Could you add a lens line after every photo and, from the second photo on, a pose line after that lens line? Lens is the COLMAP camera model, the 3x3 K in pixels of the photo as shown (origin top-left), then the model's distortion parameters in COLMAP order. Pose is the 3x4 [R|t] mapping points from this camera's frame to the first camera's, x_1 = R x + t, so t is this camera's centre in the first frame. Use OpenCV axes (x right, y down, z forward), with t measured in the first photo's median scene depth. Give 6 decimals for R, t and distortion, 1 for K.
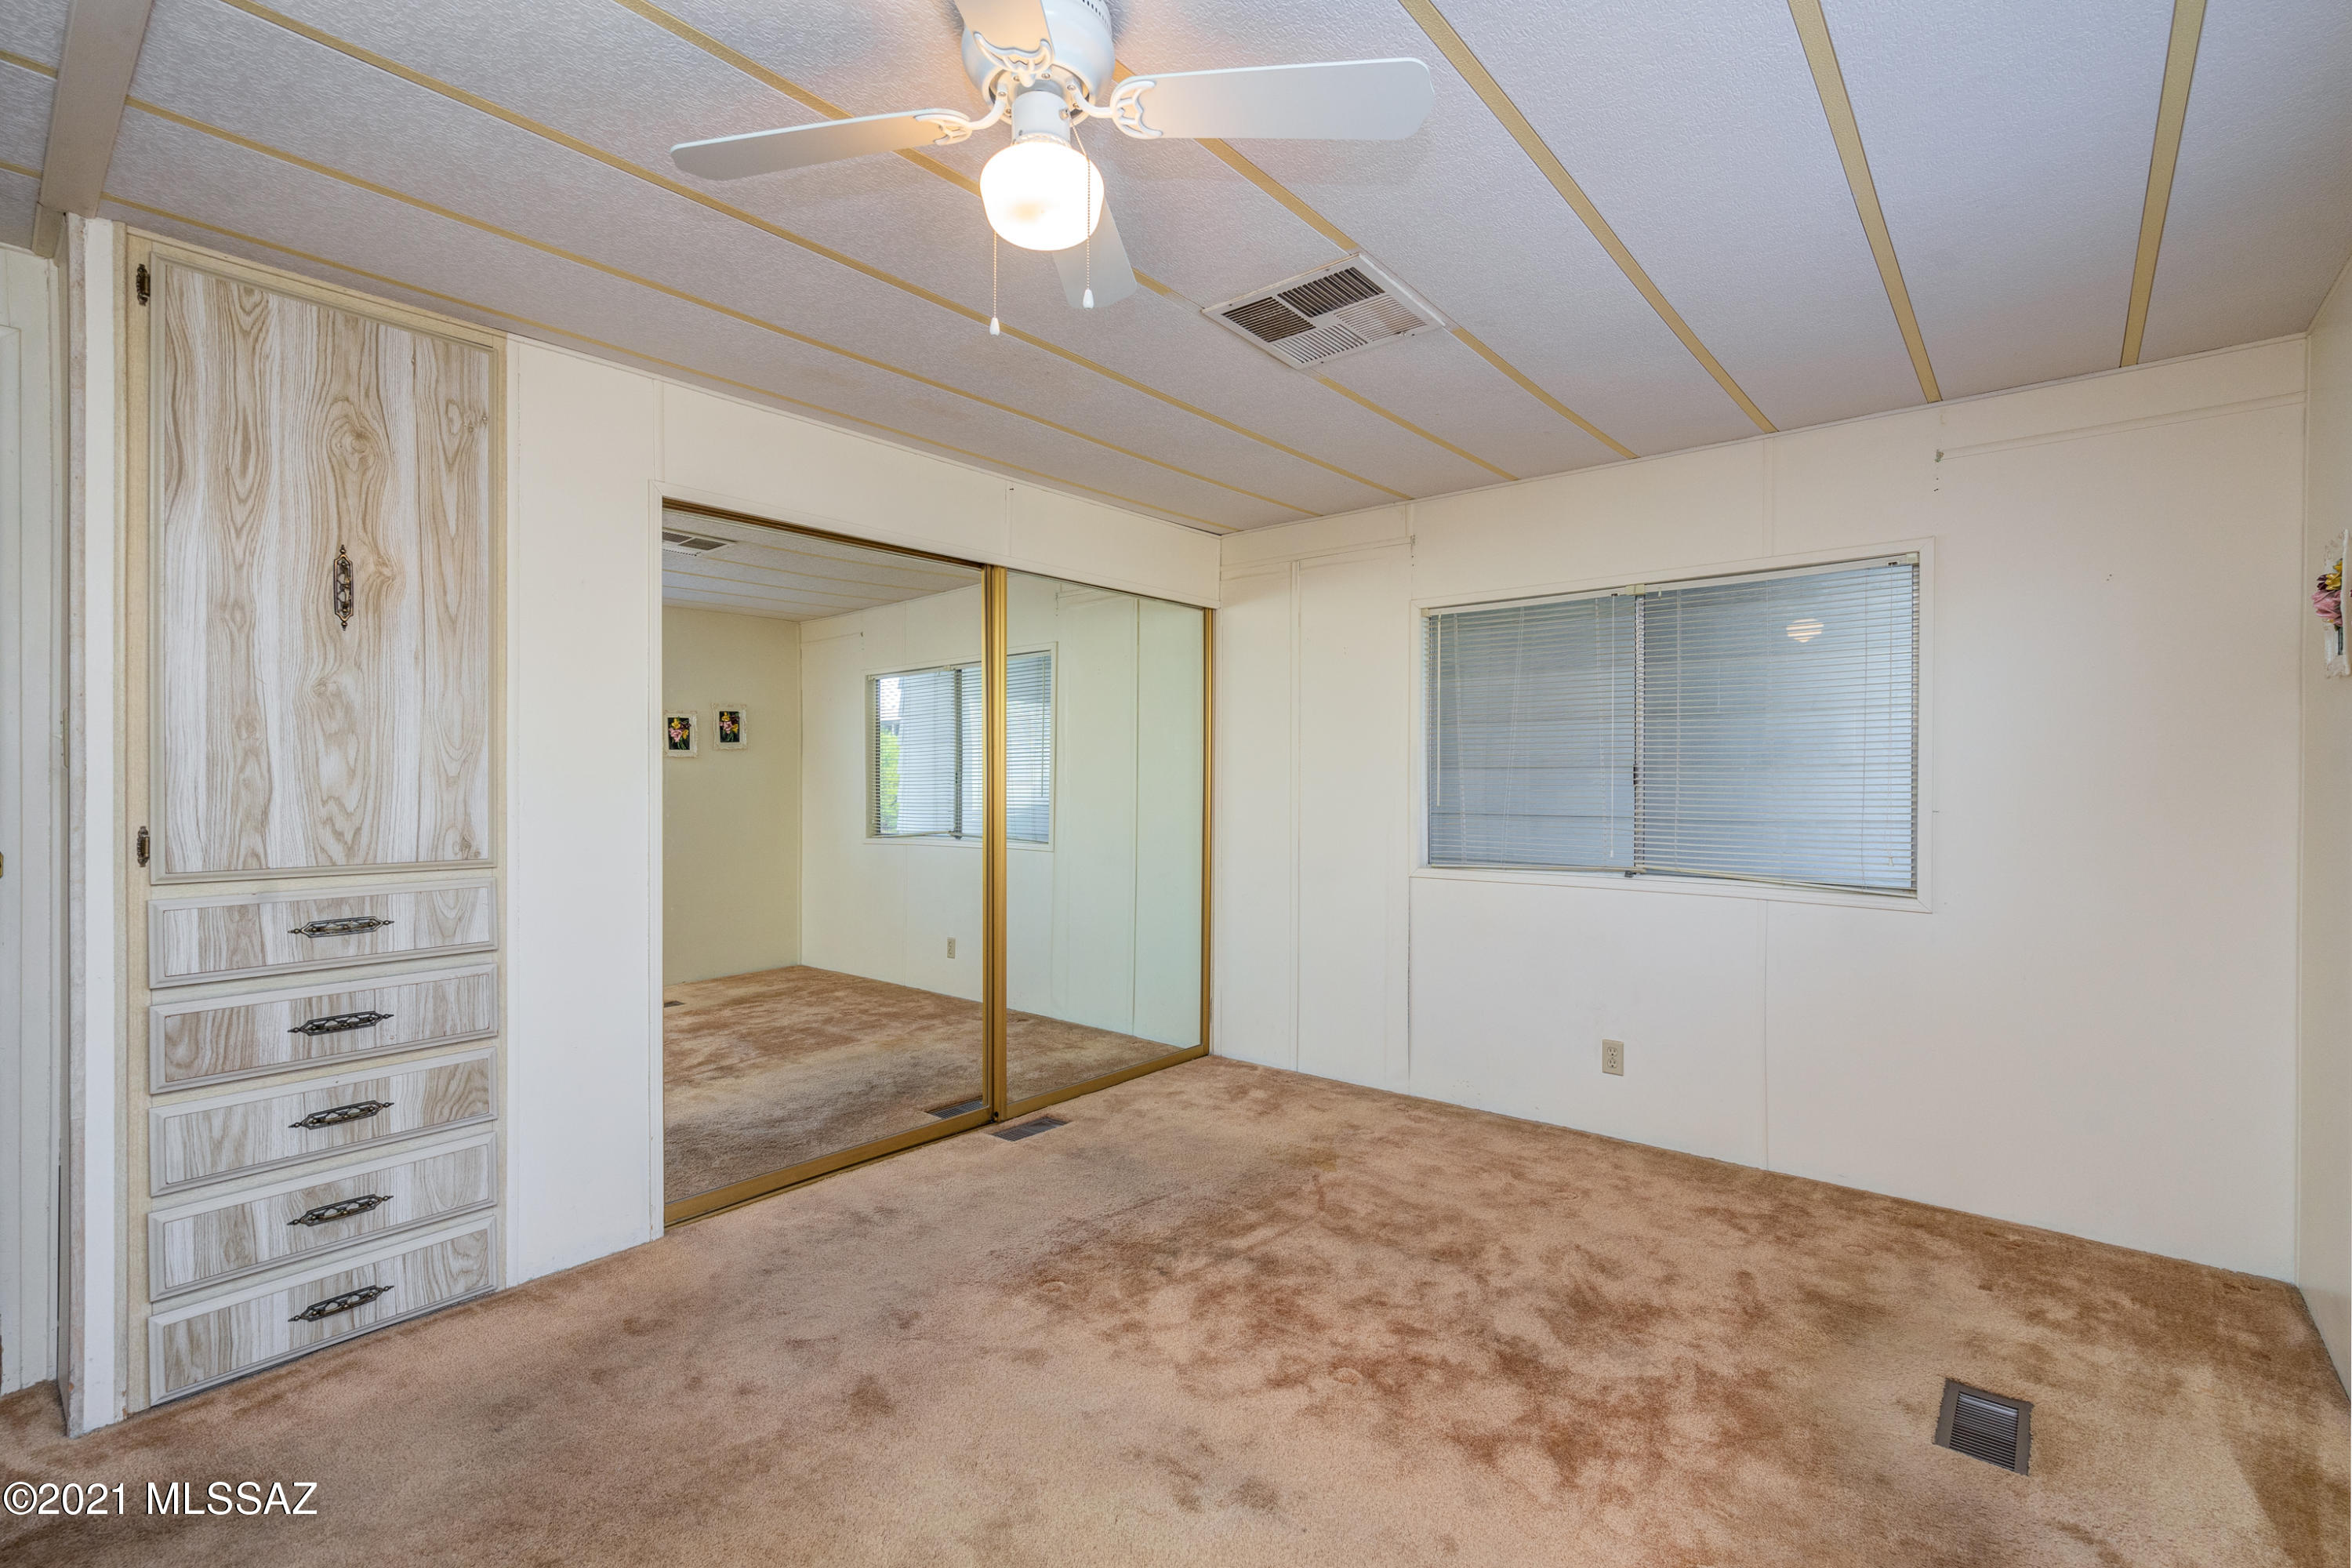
lens RADIAL K [[1076.4, 0, 1176.0], [0, 1076.4, 784.0], [0, 0, 1]] dist [-0.000931, 0.000082]
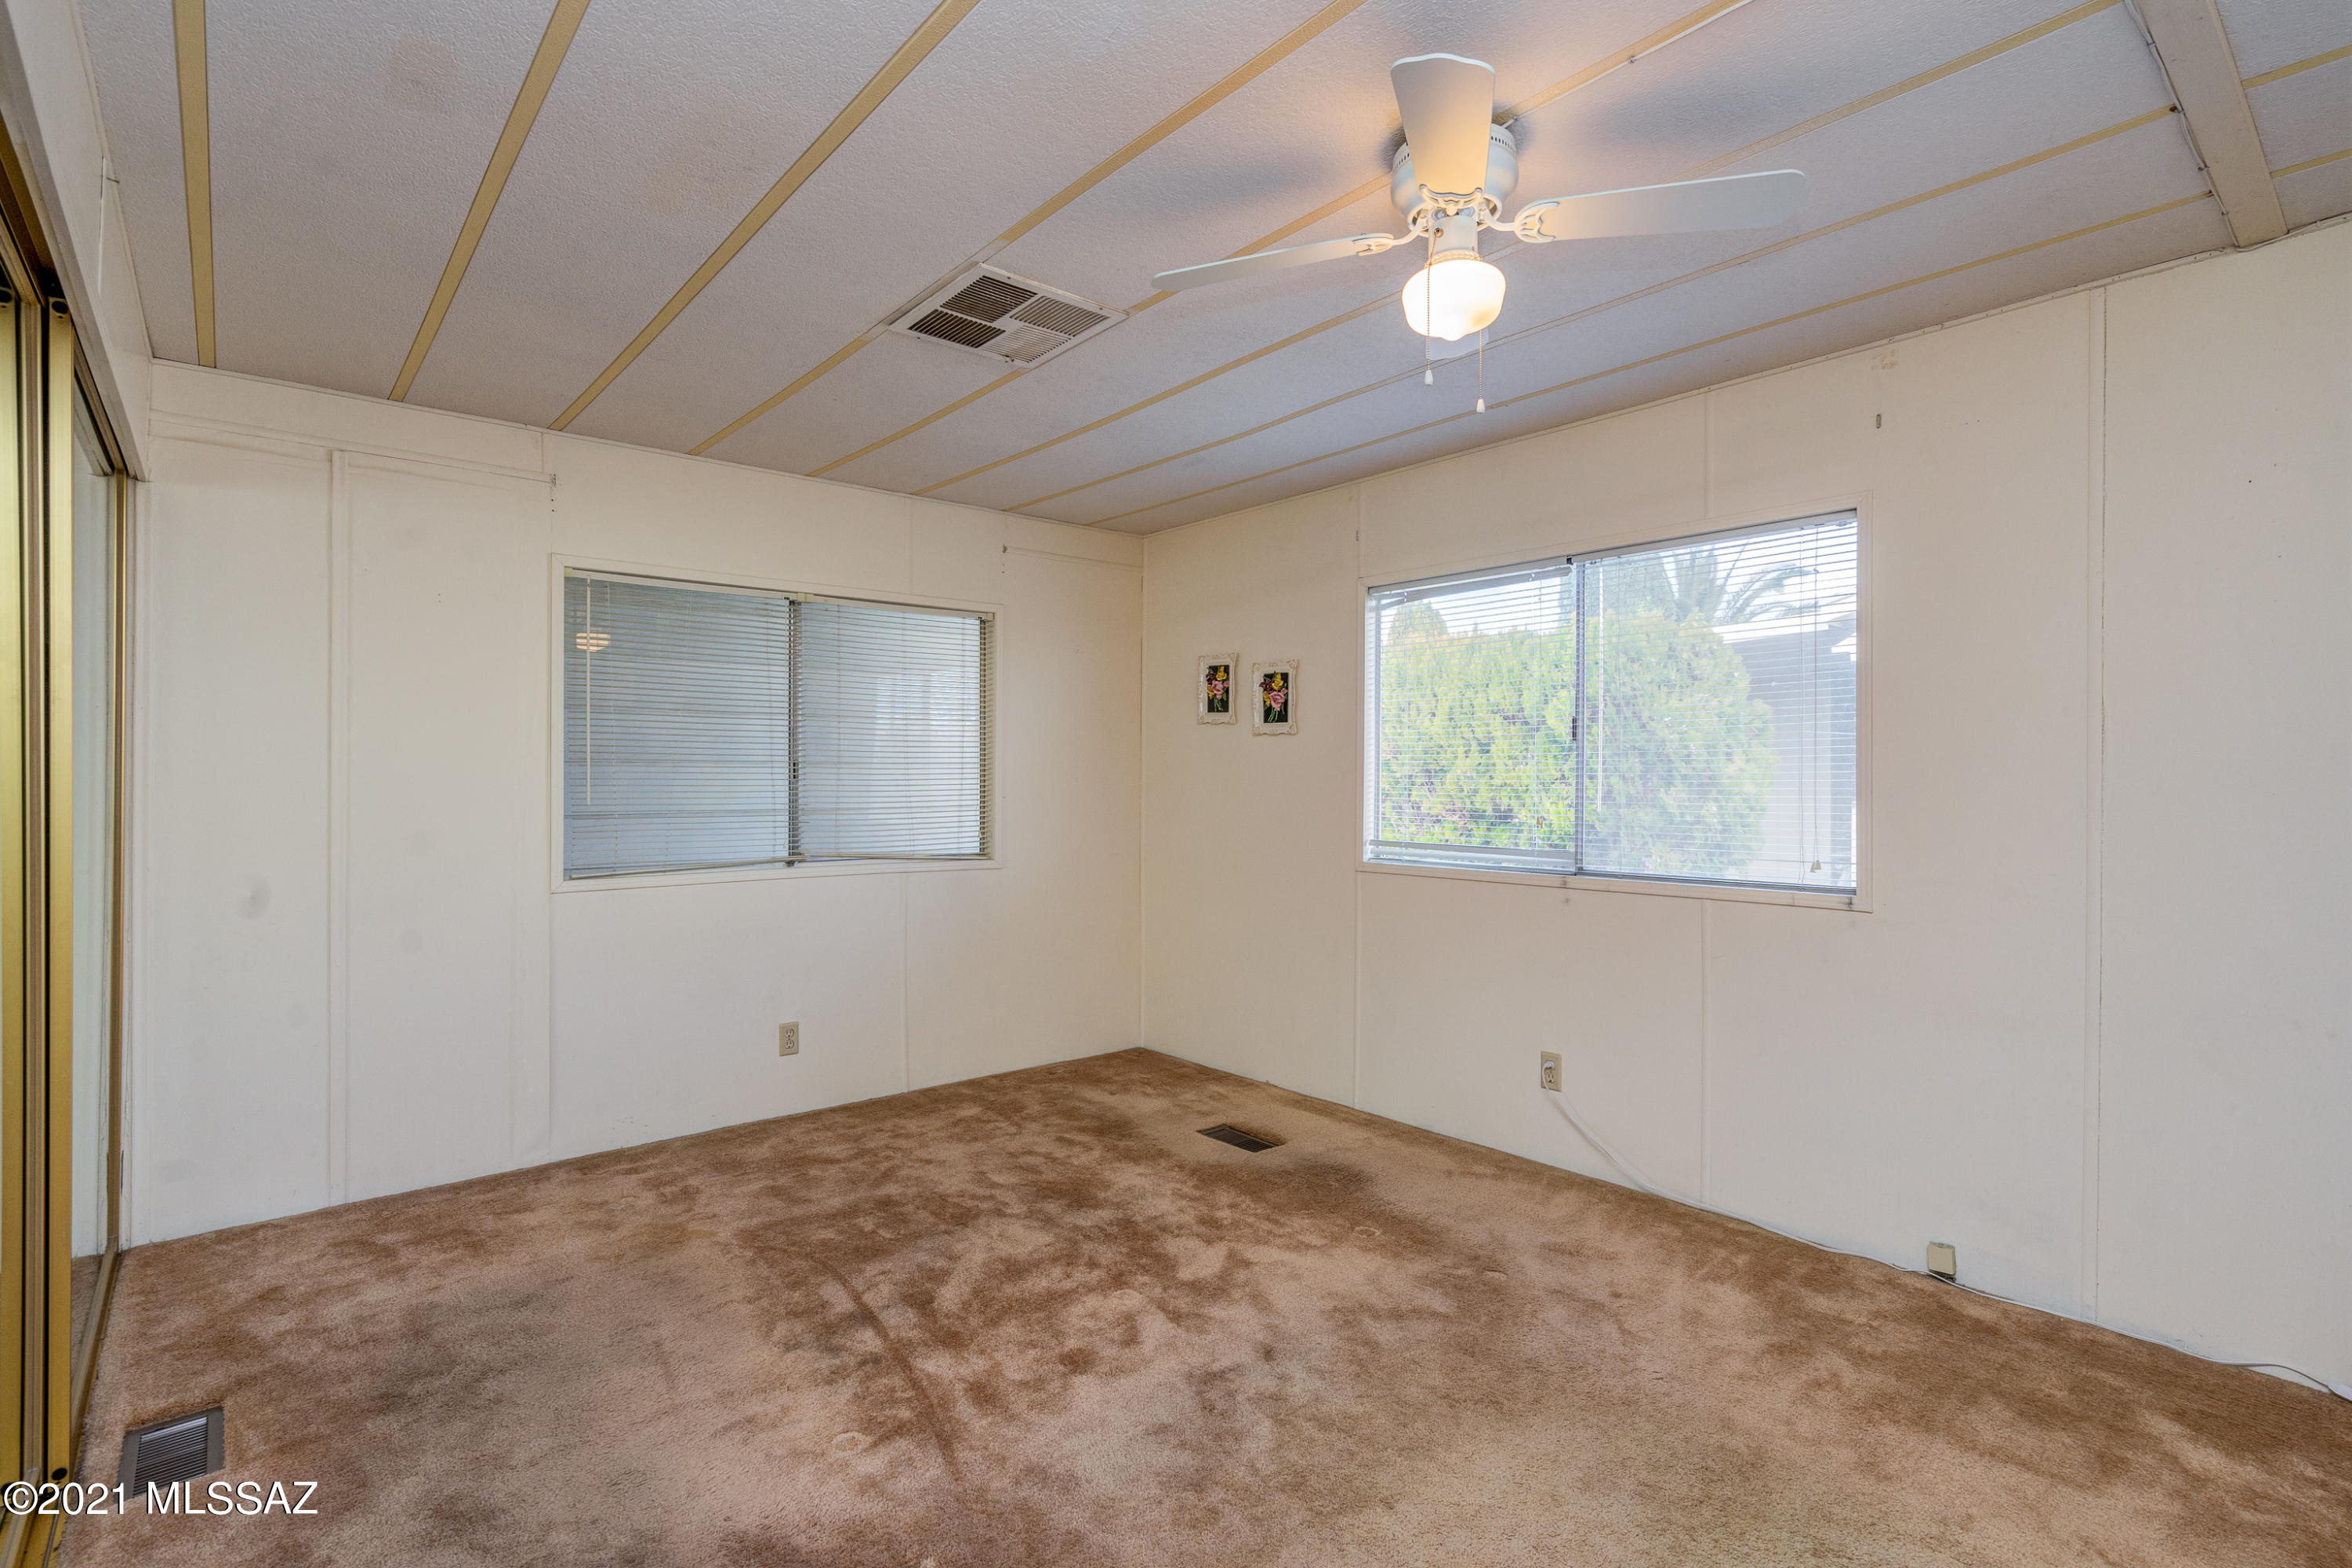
lens RADIAL K [[1088.5, 0, 1176.0], [0, 1088.5, 784.0], [0, 0, 1]] dist [-0.000839, 0.000450]
pose [[0.174288, -0.004424, 0.984685, -0.649906], [0.005374, 0.999979, 0.003541, 0.003764], [-0.984680, 0.004675, 0.174308, 0.500929]]
